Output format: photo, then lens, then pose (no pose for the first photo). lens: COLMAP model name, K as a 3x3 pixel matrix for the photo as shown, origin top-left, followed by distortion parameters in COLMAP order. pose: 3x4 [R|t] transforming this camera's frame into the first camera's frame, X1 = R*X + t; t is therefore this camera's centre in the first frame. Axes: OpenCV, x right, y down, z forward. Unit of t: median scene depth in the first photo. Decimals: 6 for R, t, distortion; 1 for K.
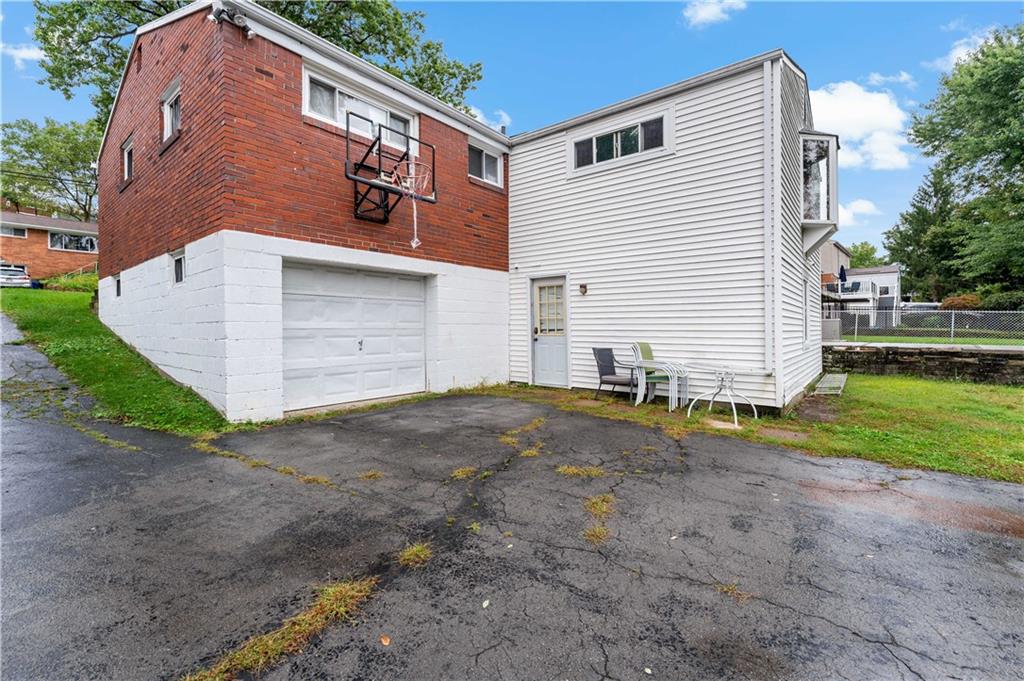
lens RADIAL K [[440.5, 0, 519.1], [0, 440.5, 326.4], [0, 0, 1]] dist [-0.003440, -0.000004]
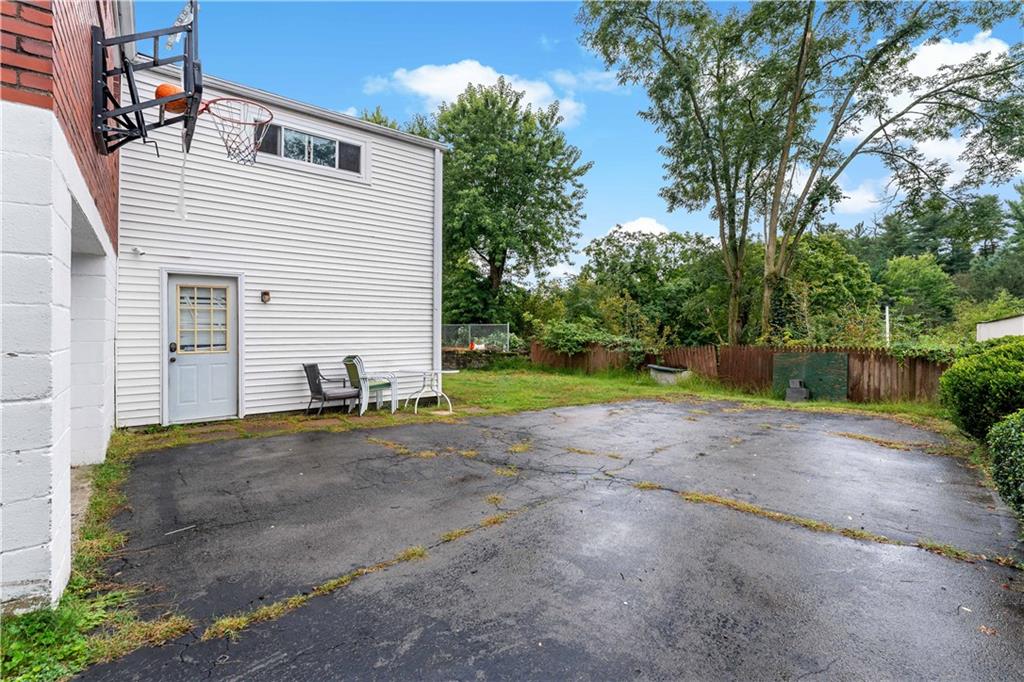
lens RADIAL K [[459.1, 0, 514.5], [0, 459.1, 330.5], [0, 0, 1]] dist [-0.013588, -0.000008]
pose [[0.230212, 0.002817, 0.973136, -0.611106], [-0.000202, 0.999996, -0.002847, -0.017216], [-0.973141, 0.000459, 0.230211, 0.330336]]
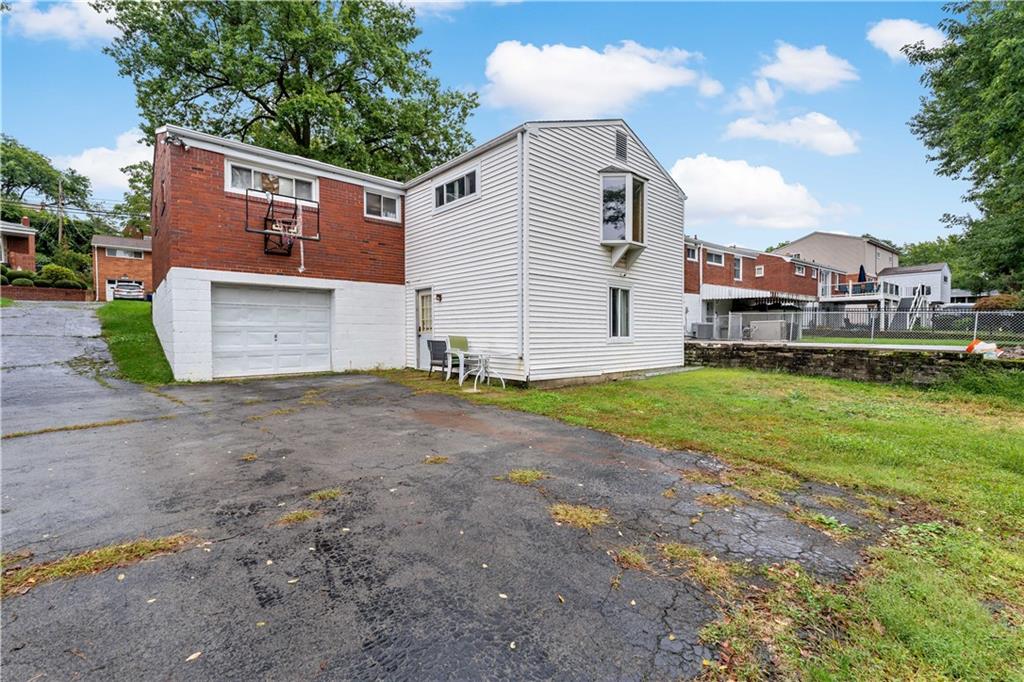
lens RADIAL K [[441.2, 0, 512.0], [0, 441.2, 341.0], [0, 0, 1]] dist [-0.004905, -0.000310]
pose [[0.985504, 0.003730, -0.169610, 0.602142], [0.000103, 0.999745, 0.022585, 0.017734], [0.169651, -0.022275, 0.985252, -0.301575]]
